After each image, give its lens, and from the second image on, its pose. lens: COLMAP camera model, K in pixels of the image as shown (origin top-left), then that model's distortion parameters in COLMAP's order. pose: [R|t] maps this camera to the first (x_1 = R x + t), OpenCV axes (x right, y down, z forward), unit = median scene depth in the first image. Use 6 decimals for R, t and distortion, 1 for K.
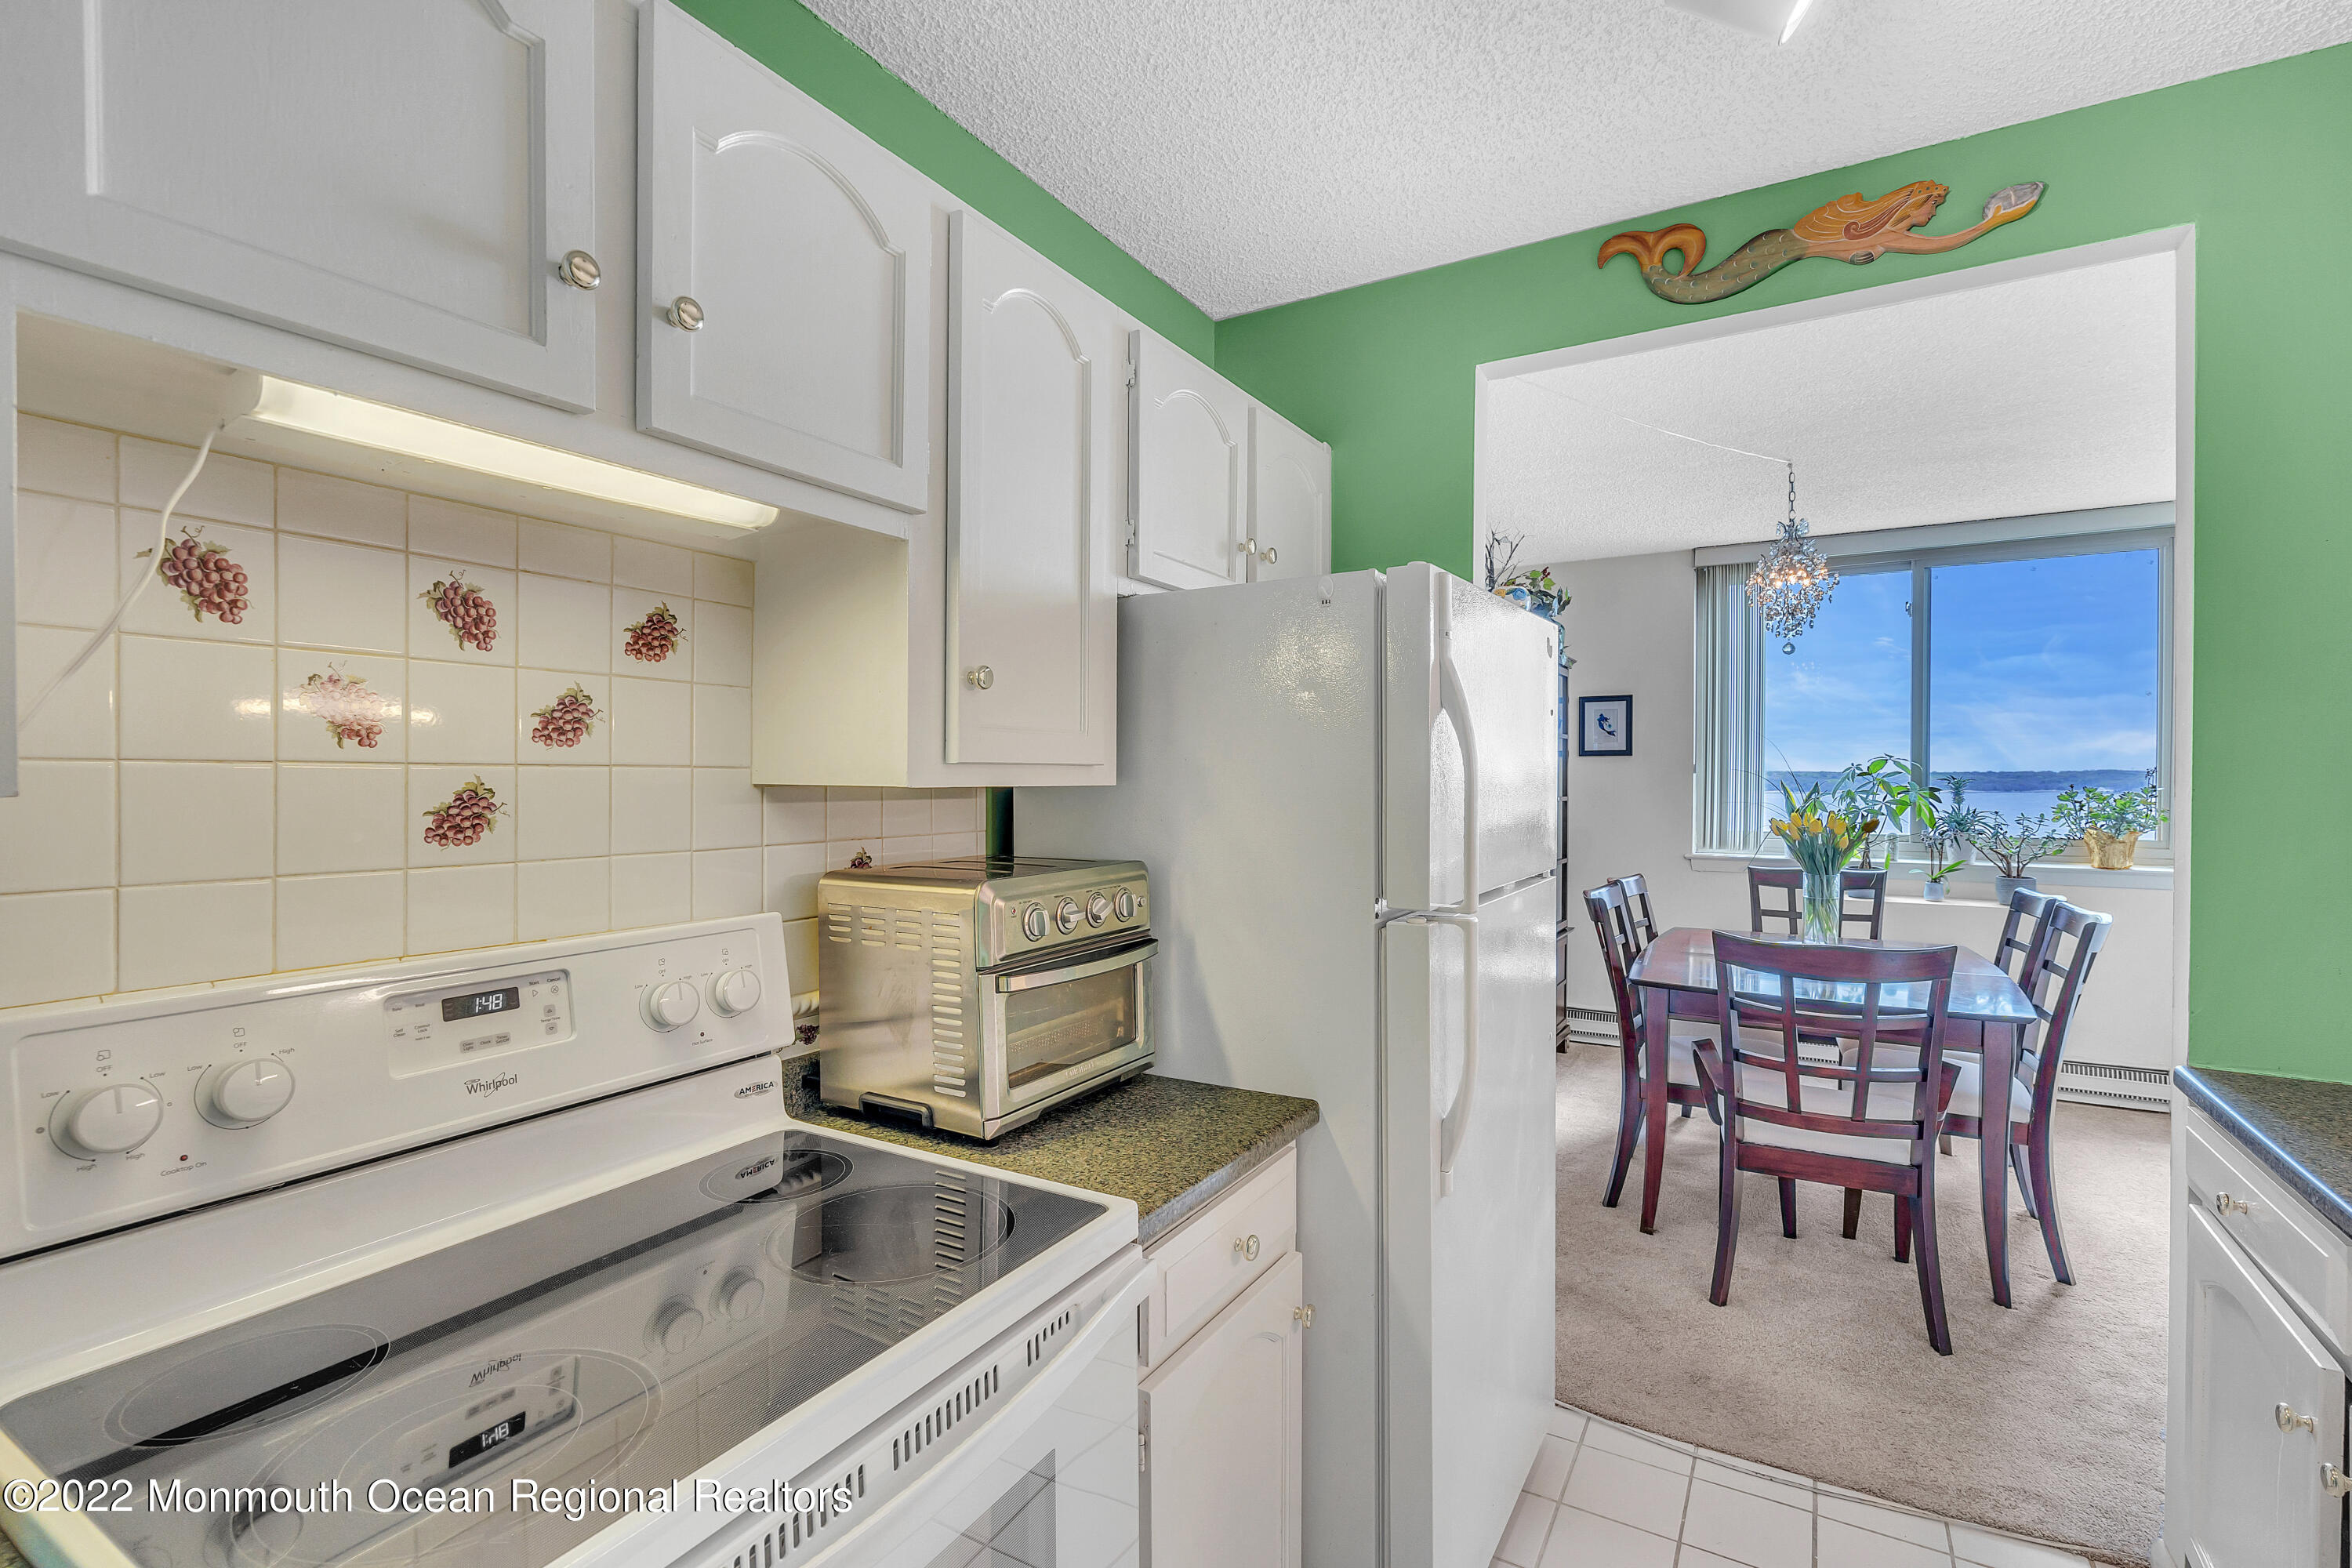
lens RADIAL K [[1081.2, 0, 1173.4], [0, 1081.2, 761.7], [0, 0, 1]] dist [-0.001986, -0.000435]
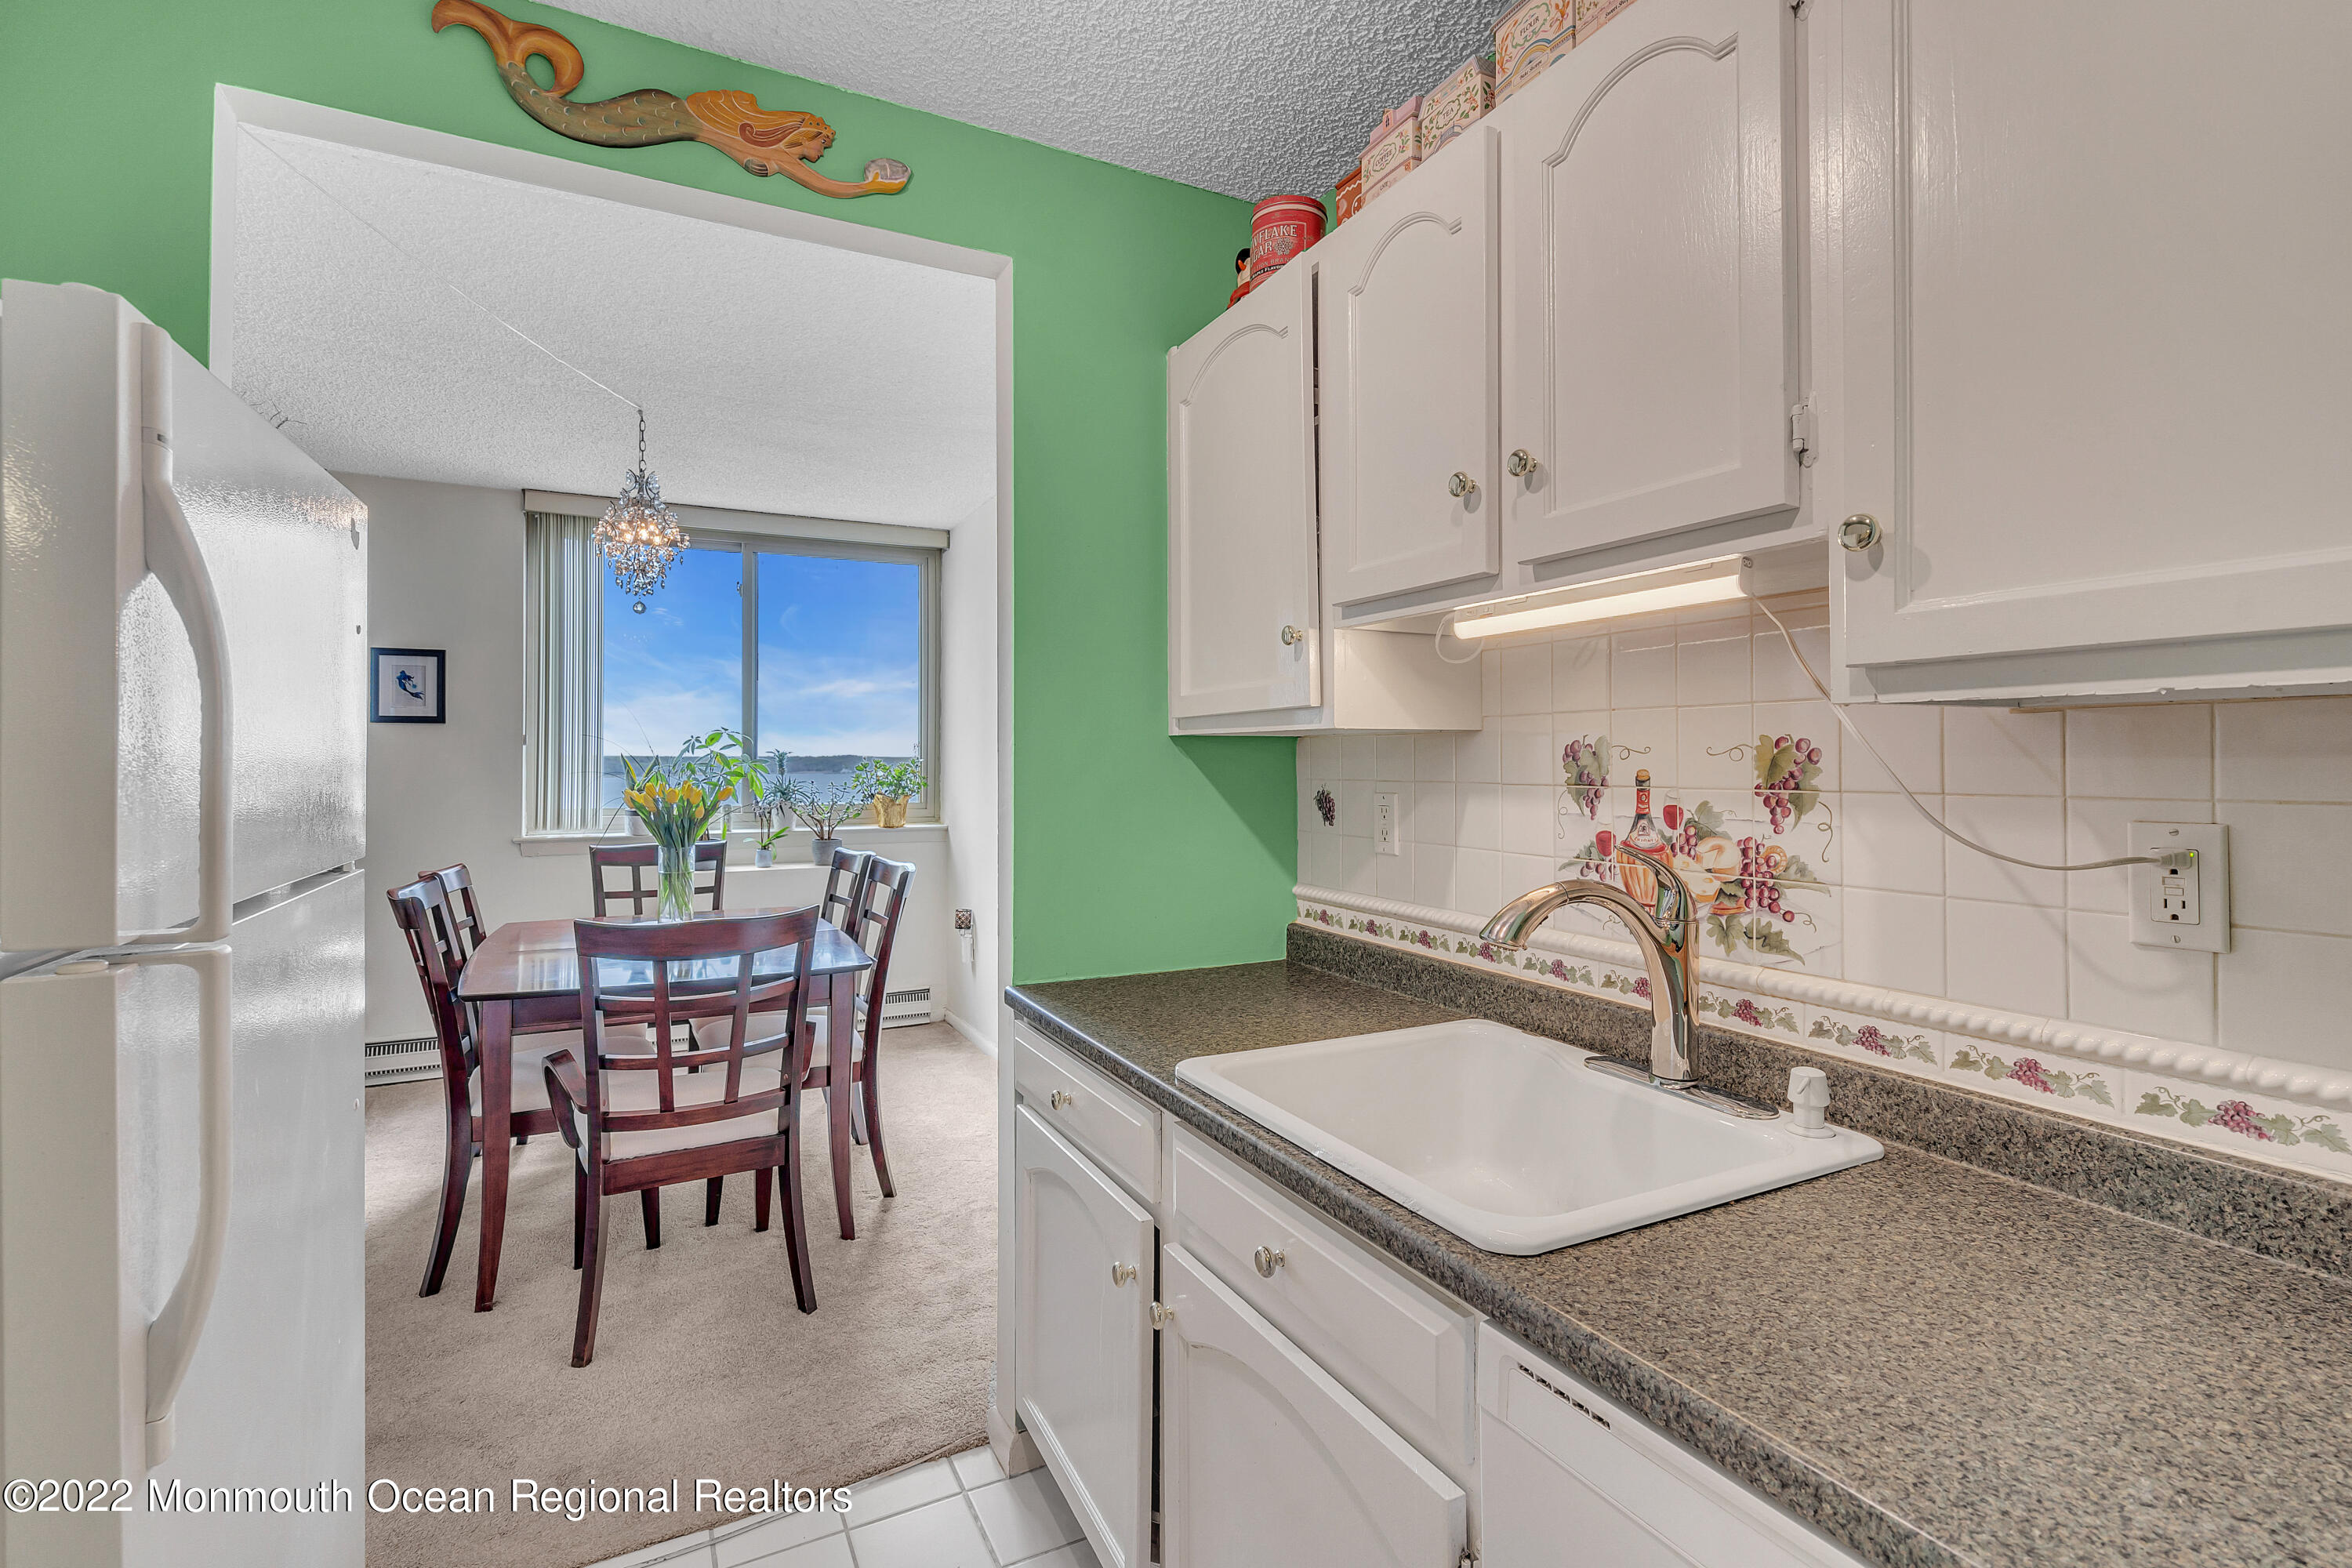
lens RADIAL K [[1081.2, 0, 1173.4], [0, 1081.2, 761.7], [0, 0, 1]] dist [-0.001986, -0.000435]
pose [[0.531489, -0.001490, 0.847064, 0.036749], [-0.009364, 0.999927, 0.007635, 0.022327], [-0.847014, -0.011989, 0.531436, 0.160347]]
